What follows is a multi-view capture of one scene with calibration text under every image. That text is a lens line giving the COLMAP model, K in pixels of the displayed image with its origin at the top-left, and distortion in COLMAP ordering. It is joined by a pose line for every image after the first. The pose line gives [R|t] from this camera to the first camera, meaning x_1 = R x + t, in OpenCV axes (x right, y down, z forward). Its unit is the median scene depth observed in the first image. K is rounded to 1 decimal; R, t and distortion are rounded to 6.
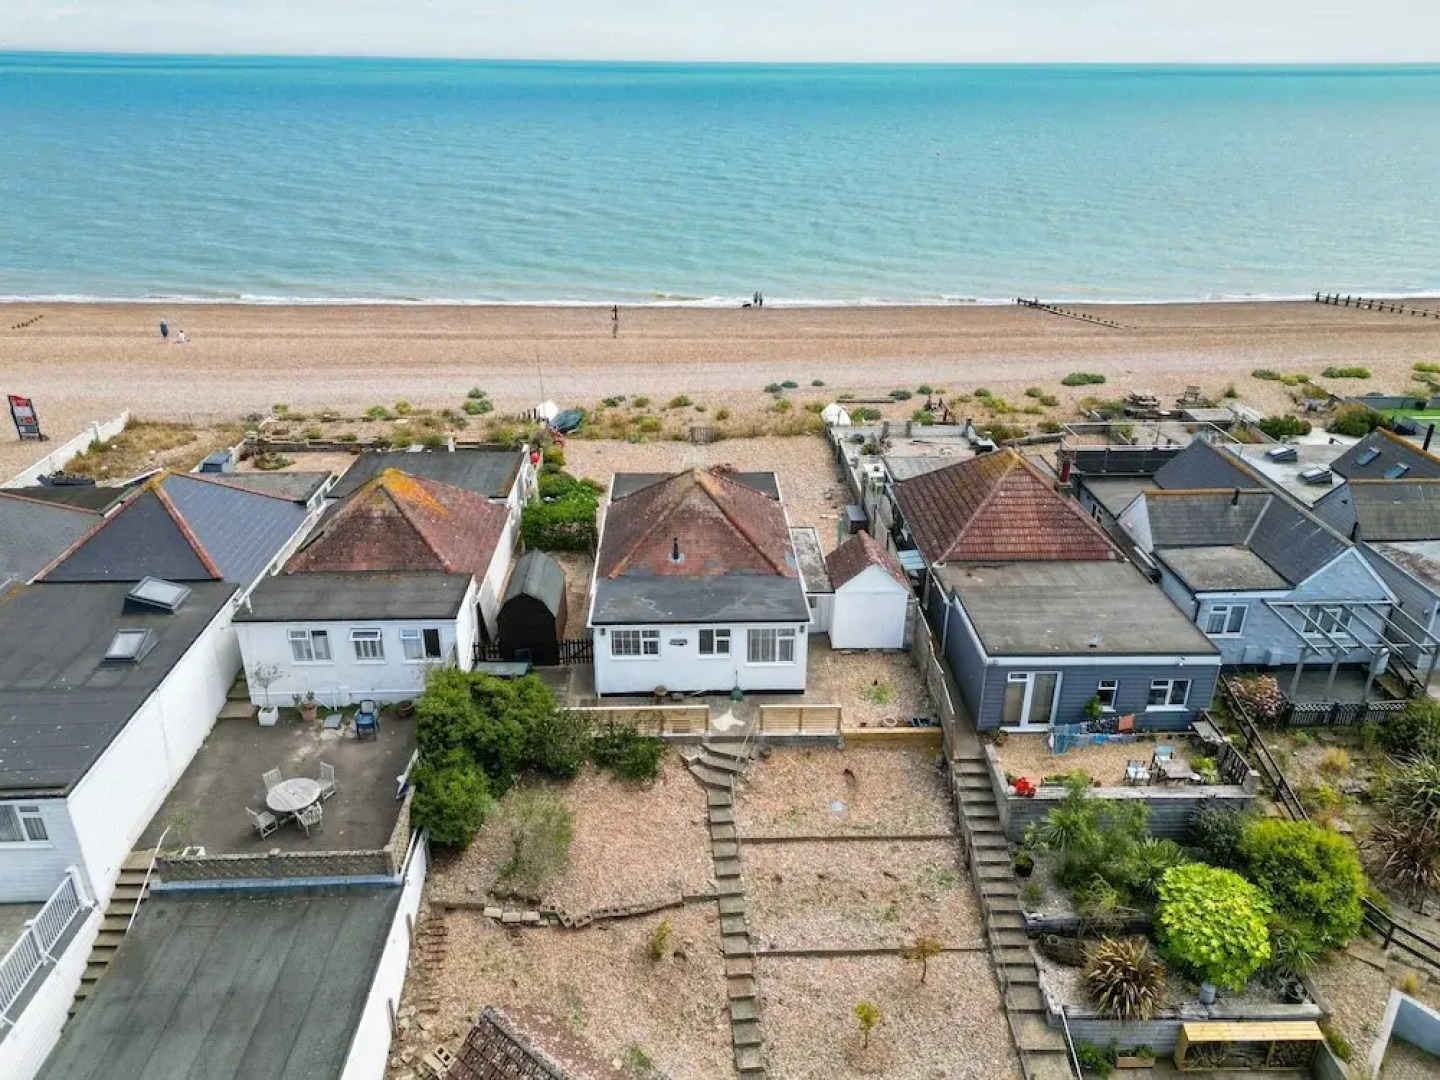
lens RADIAL K [[1026.6, 0, 720.0], [0, 1026.6, 540.0], [0, 0, 1]] dist [0.086831, -0.100747]
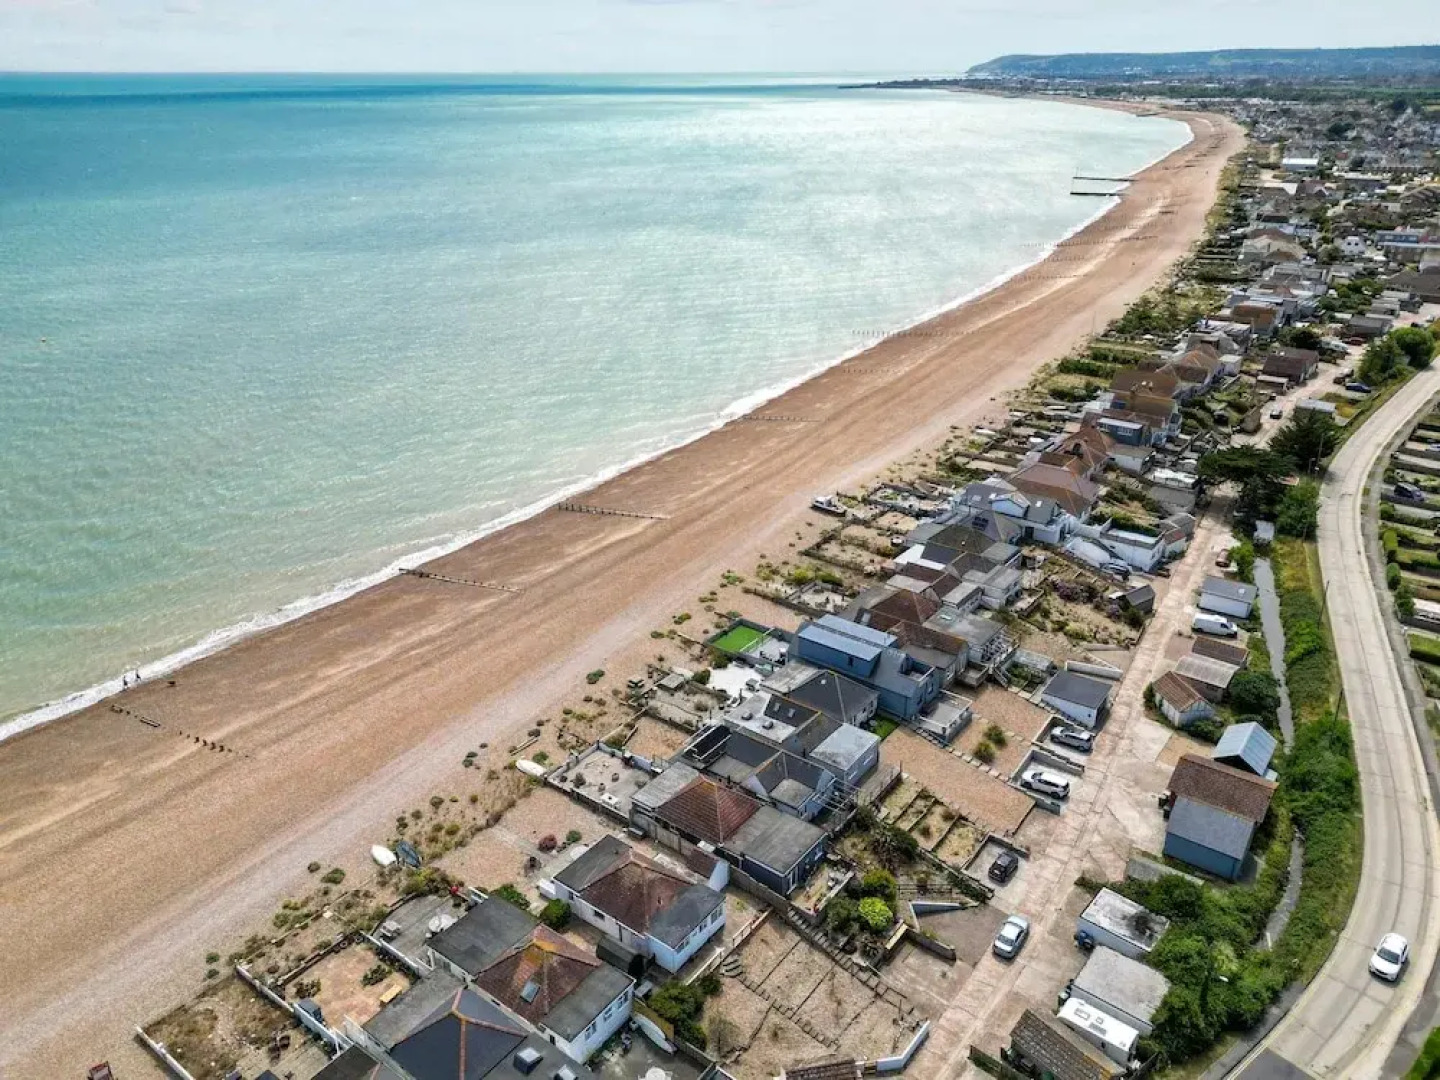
lens RADIAL K [[1049.6, 0, 720.0], [0, 1049.6, 540.0], [0, 0, 1]] dist [0.084683, -0.108513]
pose [[0.632951, -0.325665, 0.702364, -1.534460], [0.334697, 0.933167, 0.131062, -1.141297], [-0.698105, 0.152124, 0.699648, -1.022169]]
